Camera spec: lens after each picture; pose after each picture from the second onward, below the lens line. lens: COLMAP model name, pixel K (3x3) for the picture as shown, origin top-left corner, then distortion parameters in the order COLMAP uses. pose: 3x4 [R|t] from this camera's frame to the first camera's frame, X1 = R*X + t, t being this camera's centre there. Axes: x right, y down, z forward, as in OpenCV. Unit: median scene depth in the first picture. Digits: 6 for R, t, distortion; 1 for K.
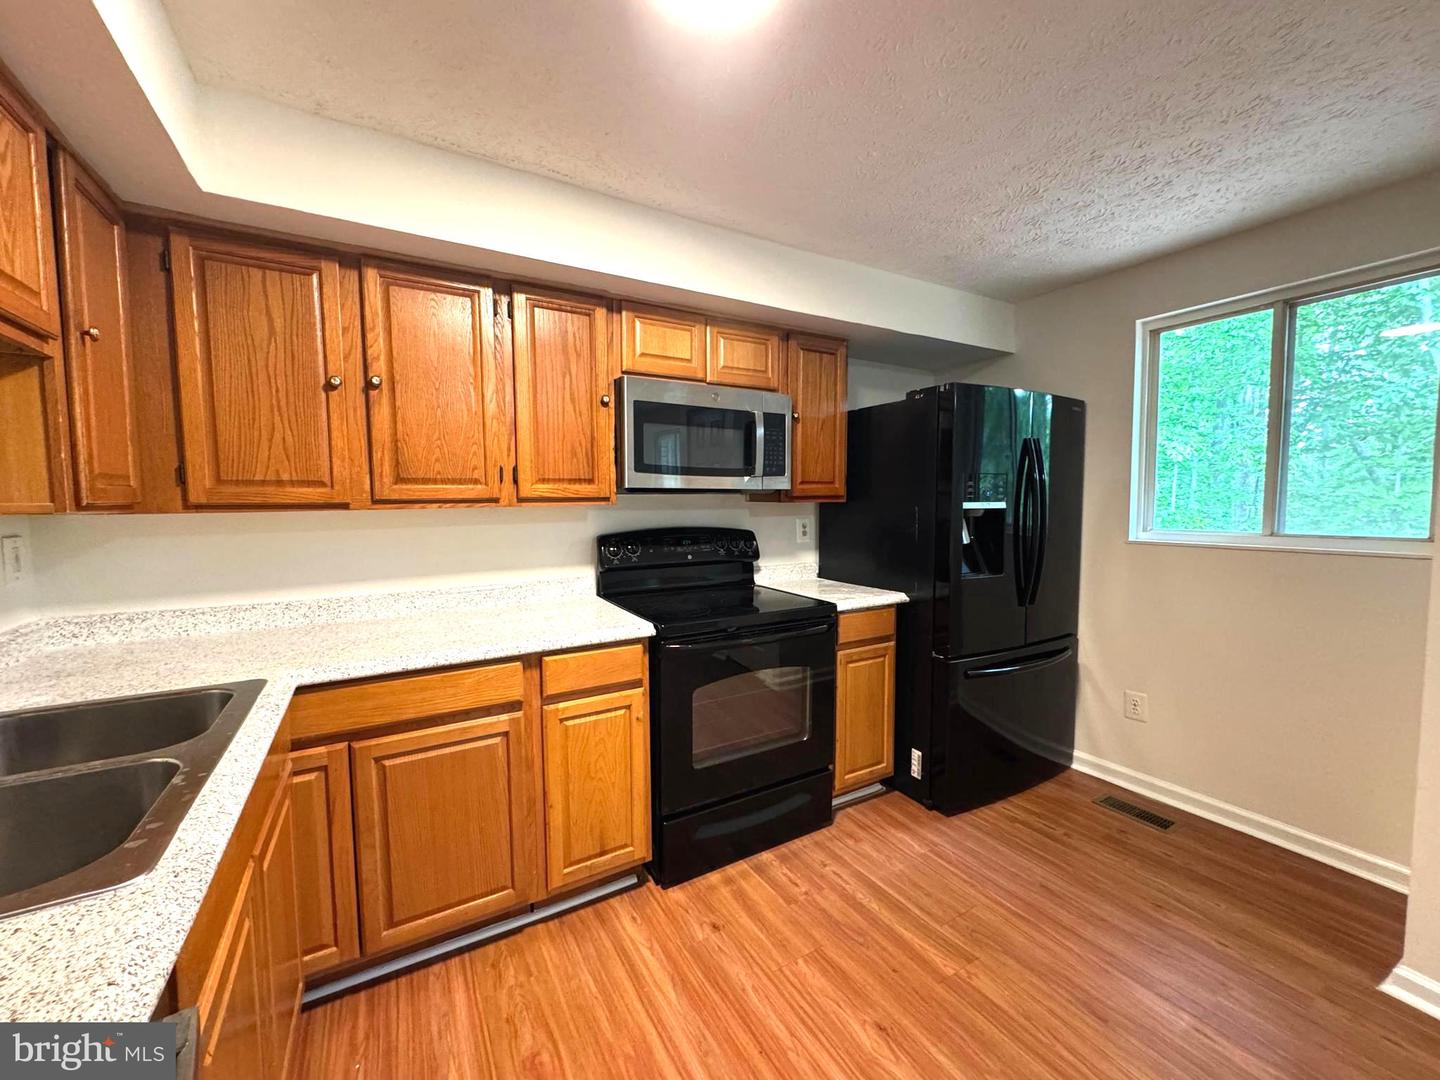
lens RADIAL K [[575.6, 0, 720.0], [0, 575.6, 540.0], [0, 0, 1]] dist [-0.002234, 0.000615]
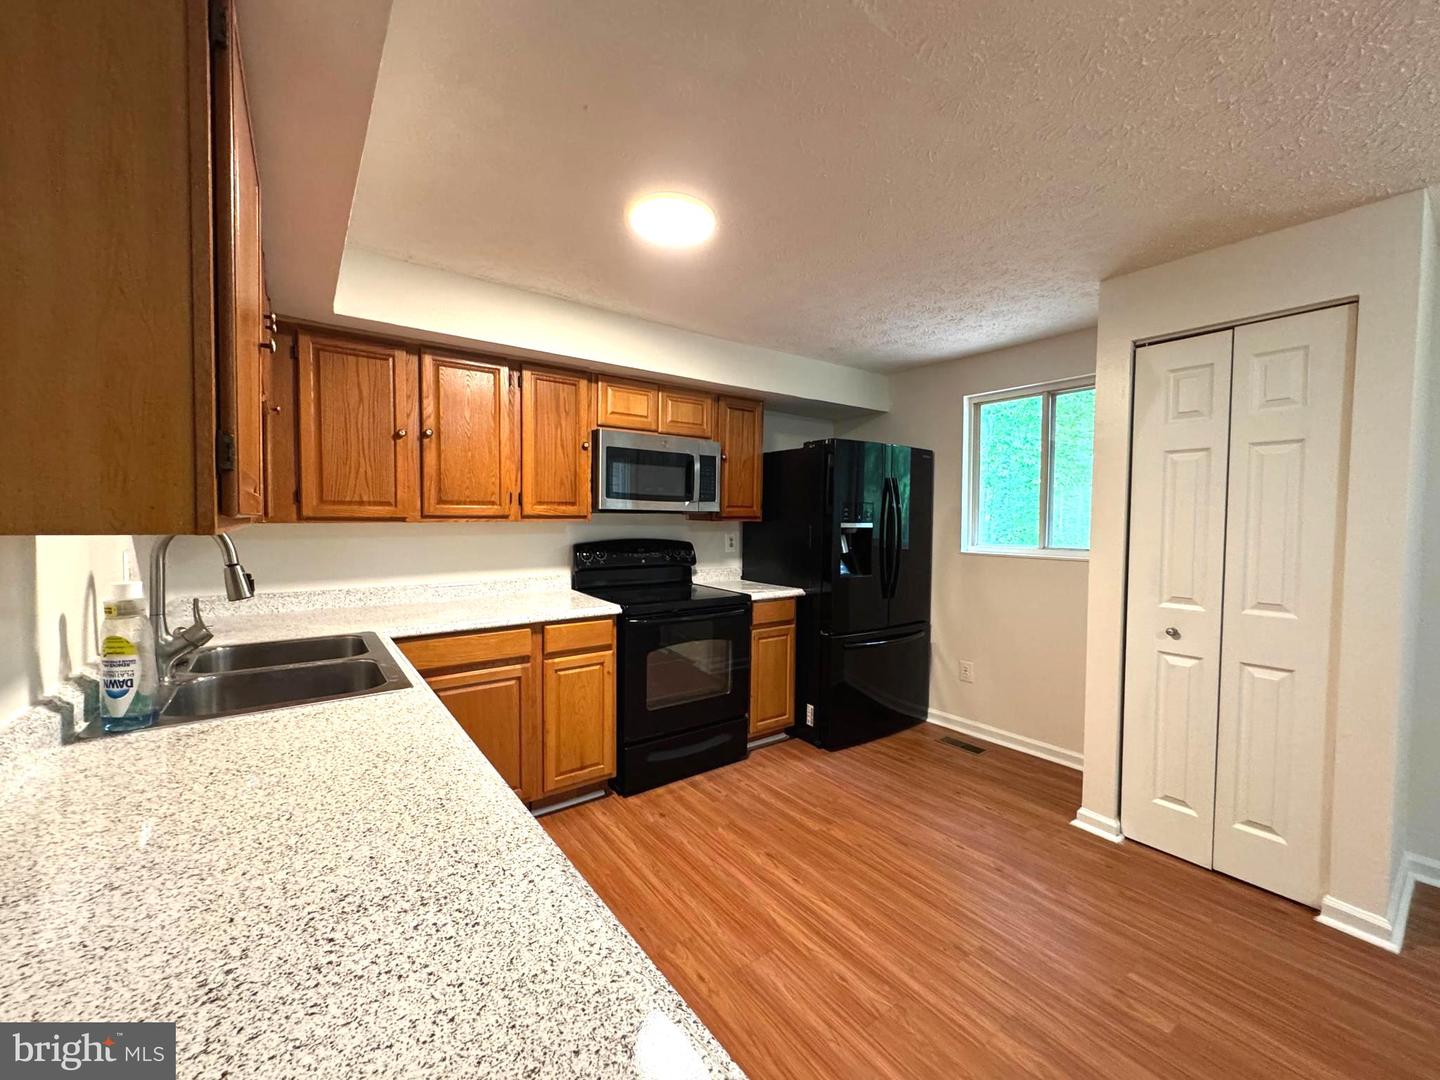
lens RADIAL K [[575.6, 0, 720.0], [0, 575.6, 540.0], [0, 0, 1]] dist [-0.002234, 0.000615]
pose [[0.994469, 0.011288, 0.104418, -0.019919], [-0.008233, 0.999527, -0.029635, 0.022991], [-0.104704, 0.028611, 0.994092, -0.414325]]
